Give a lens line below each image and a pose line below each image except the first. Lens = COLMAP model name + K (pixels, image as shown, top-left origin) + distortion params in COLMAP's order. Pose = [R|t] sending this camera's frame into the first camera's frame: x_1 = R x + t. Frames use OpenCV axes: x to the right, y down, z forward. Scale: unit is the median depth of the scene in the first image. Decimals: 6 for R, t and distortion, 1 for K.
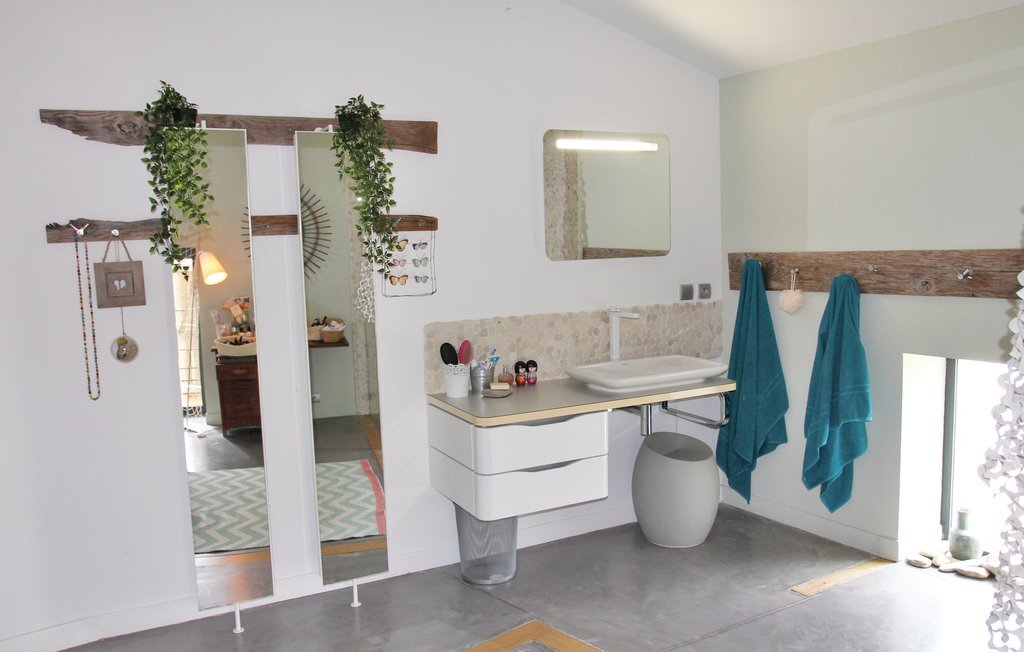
lens RADIAL K [[809.0, 0, 512.1], [0, 809.0, 336.6], [0, 0, 1]] dist [-0.083681, 0.061977]
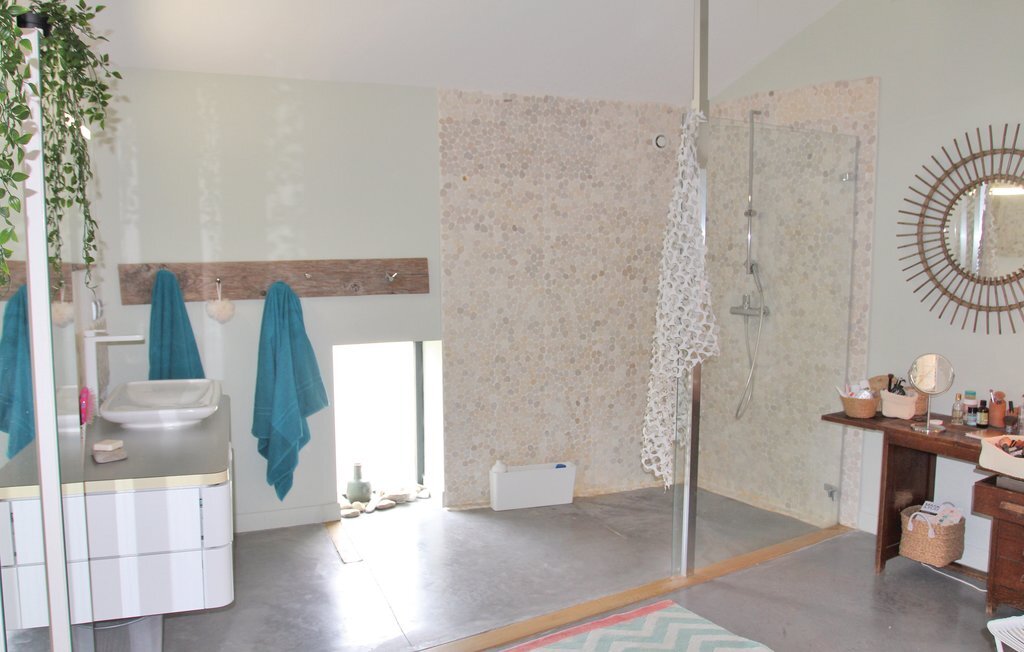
lens RADIAL K [[809.0, 0, 512.1], [0, 809.0, 336.6], [0, 0, 1]] dist [-0.083681, 0.061977]
pose [[0.153662, -0.095348, 0.983512, -0.652939], [0.103695, 0.991394, 0.079911, -0.060778], [-0.982667, 0.089706, 0.162227, 0.536763]]
